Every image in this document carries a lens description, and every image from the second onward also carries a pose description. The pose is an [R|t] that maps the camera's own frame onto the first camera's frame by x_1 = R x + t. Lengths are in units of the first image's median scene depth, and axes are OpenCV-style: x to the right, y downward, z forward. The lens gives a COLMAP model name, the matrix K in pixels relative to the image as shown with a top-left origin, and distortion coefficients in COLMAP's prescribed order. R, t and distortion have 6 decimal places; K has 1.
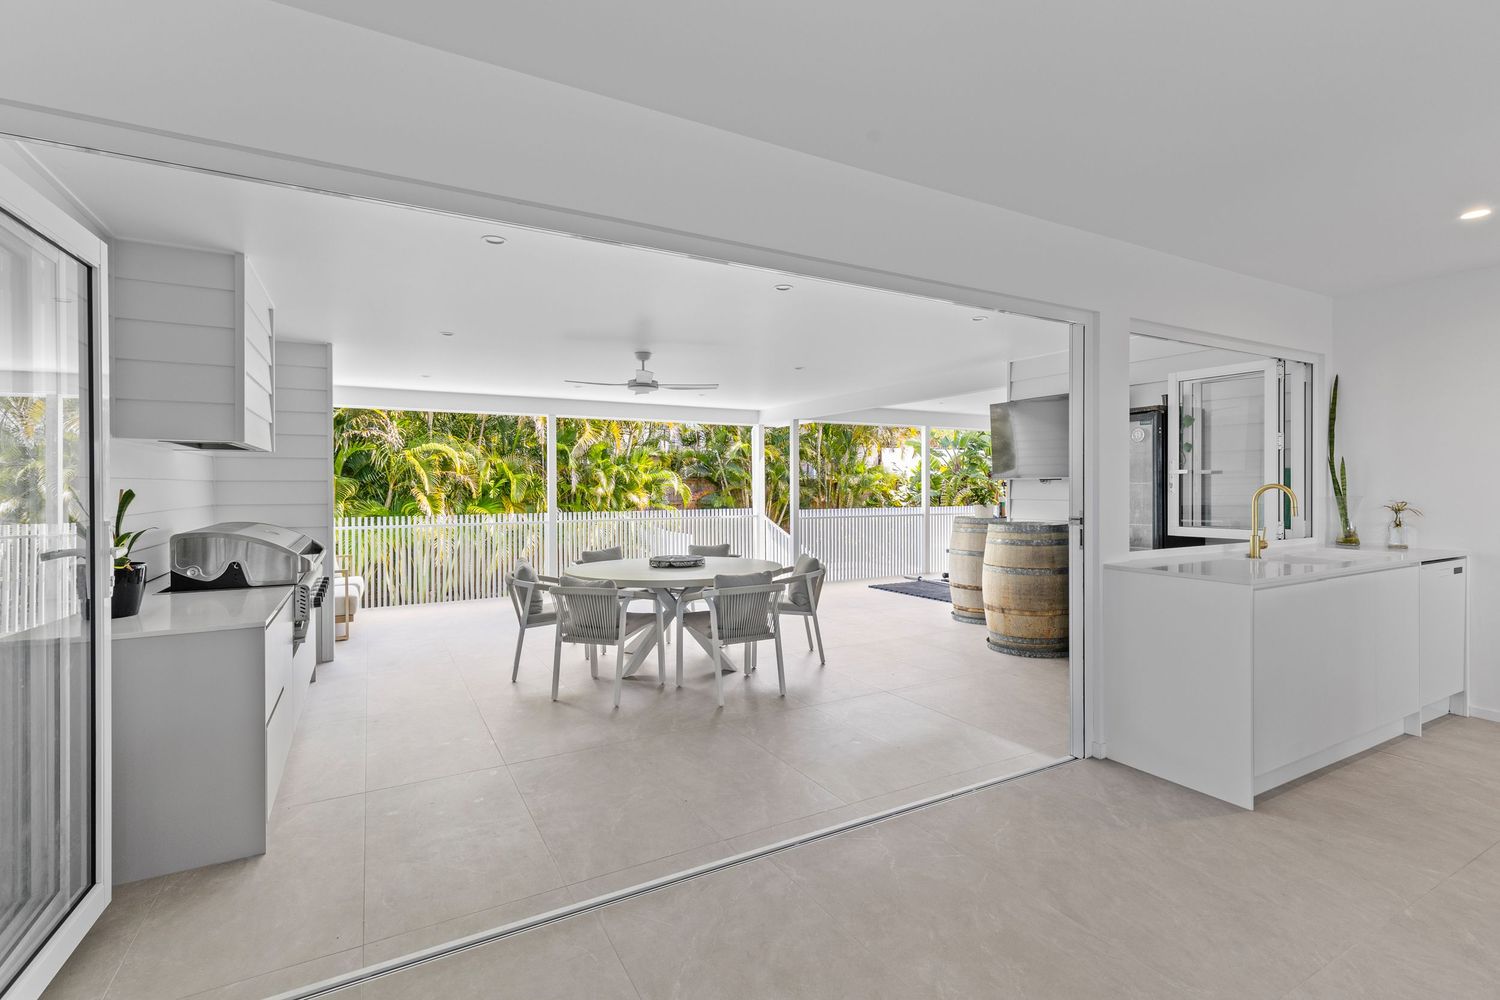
lens RADIAL K [[661.6, 0, 747.8], [0, 661.6, 491.5], [0, 0, 1]] dist [0.006896, 0.000142]
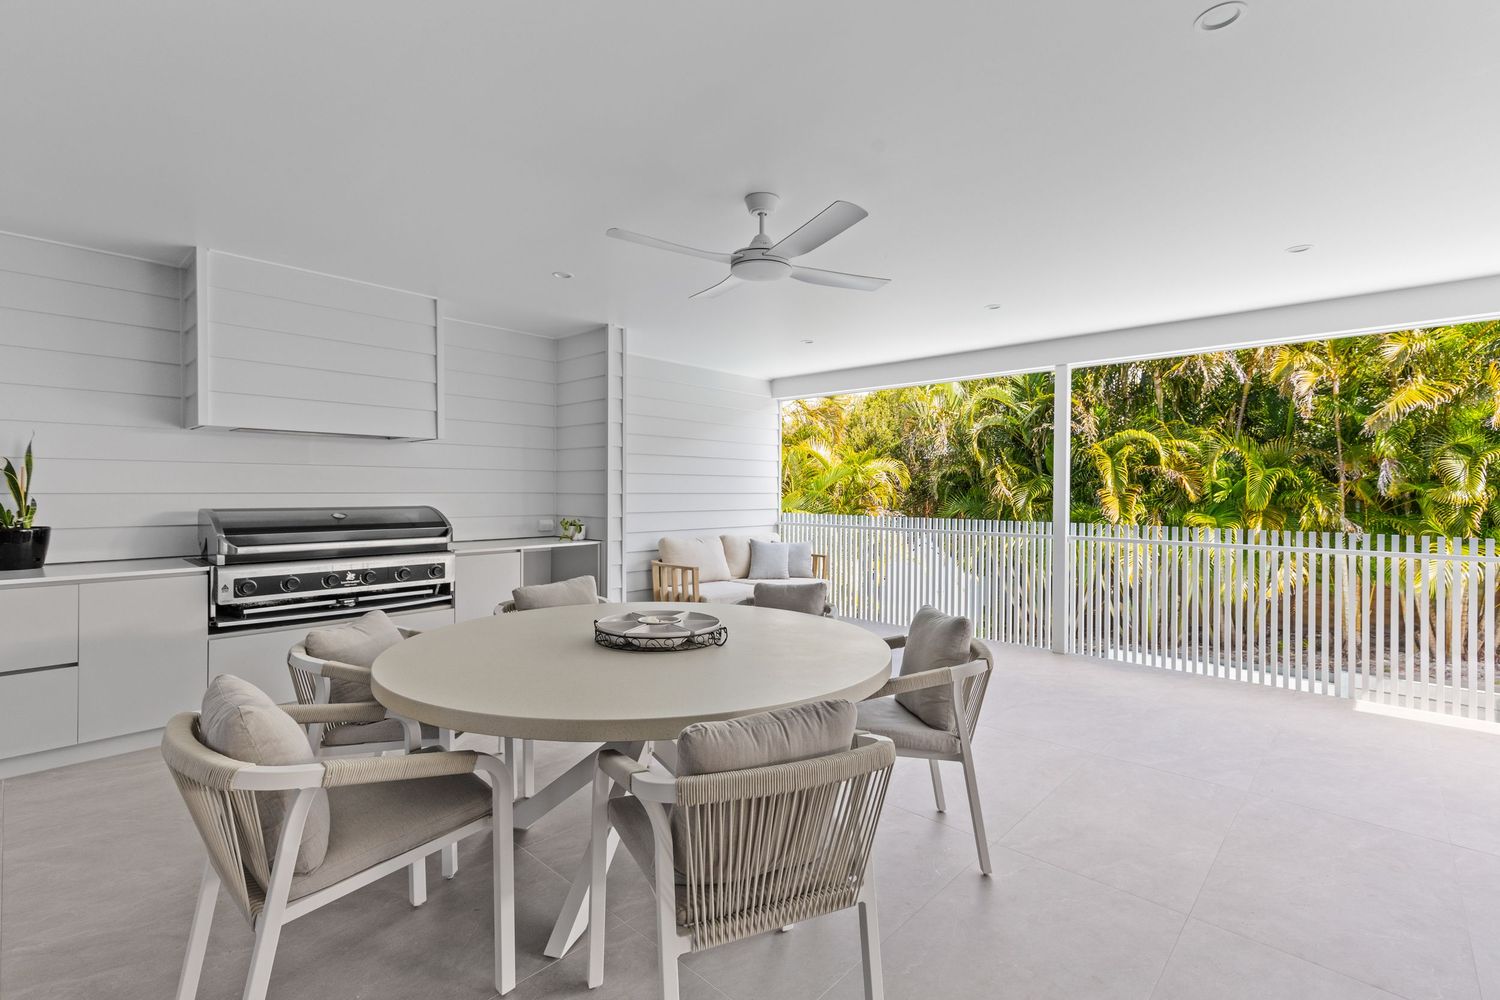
lens RADIAL K [[661.6, 0, 748.3], [0, 661.6, 494.9], [0, 0, 1]] dist [0.006896, 0.000142]
pose [[0.310673, 0.007237, -0.950489, 0.121476], [-0.012822, 0.999912, 0.003423, 0.005120], [0.950430, 0.011124, 0.310738, 0.326774]]
